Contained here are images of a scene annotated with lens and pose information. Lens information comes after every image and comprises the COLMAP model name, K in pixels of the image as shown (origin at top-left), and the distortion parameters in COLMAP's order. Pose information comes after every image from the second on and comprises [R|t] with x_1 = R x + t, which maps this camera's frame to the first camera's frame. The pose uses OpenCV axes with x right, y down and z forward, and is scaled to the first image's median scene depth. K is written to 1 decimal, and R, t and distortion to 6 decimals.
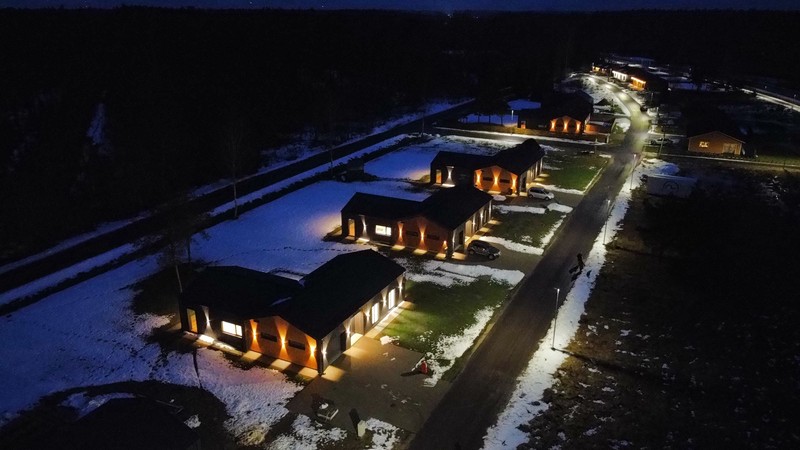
lens RADIAL K [[593.3, 0, 398.8], [0, 593.3, 223.6], [0, 0, 1]] dist [-0.002166, -0.001106]
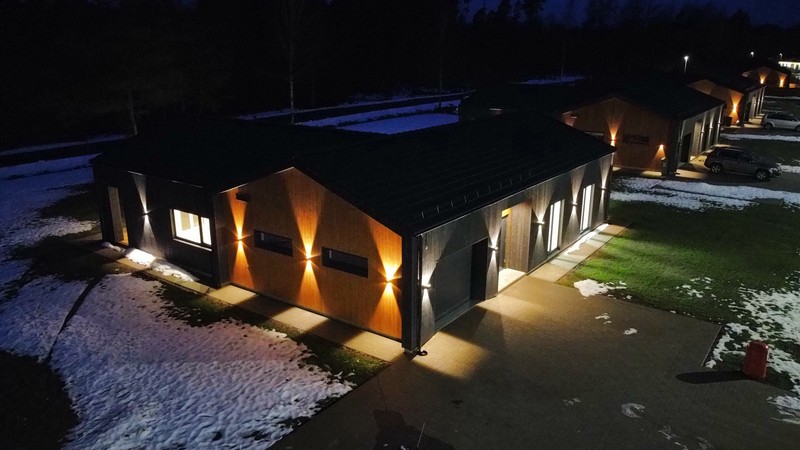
lens RADIAL K [[593.3, 0, 399.7], [0, 593.3, 226.5], [0, 0, 1]] dist [-0.002166, -0.001106]
pose [[0.986333, 0.043993, -0.158781, -0.084896], [-0.052179, 0.997495, -0.047761, 0.189406], [0.156282, 0.055394, 0.986158, 0.640995]]
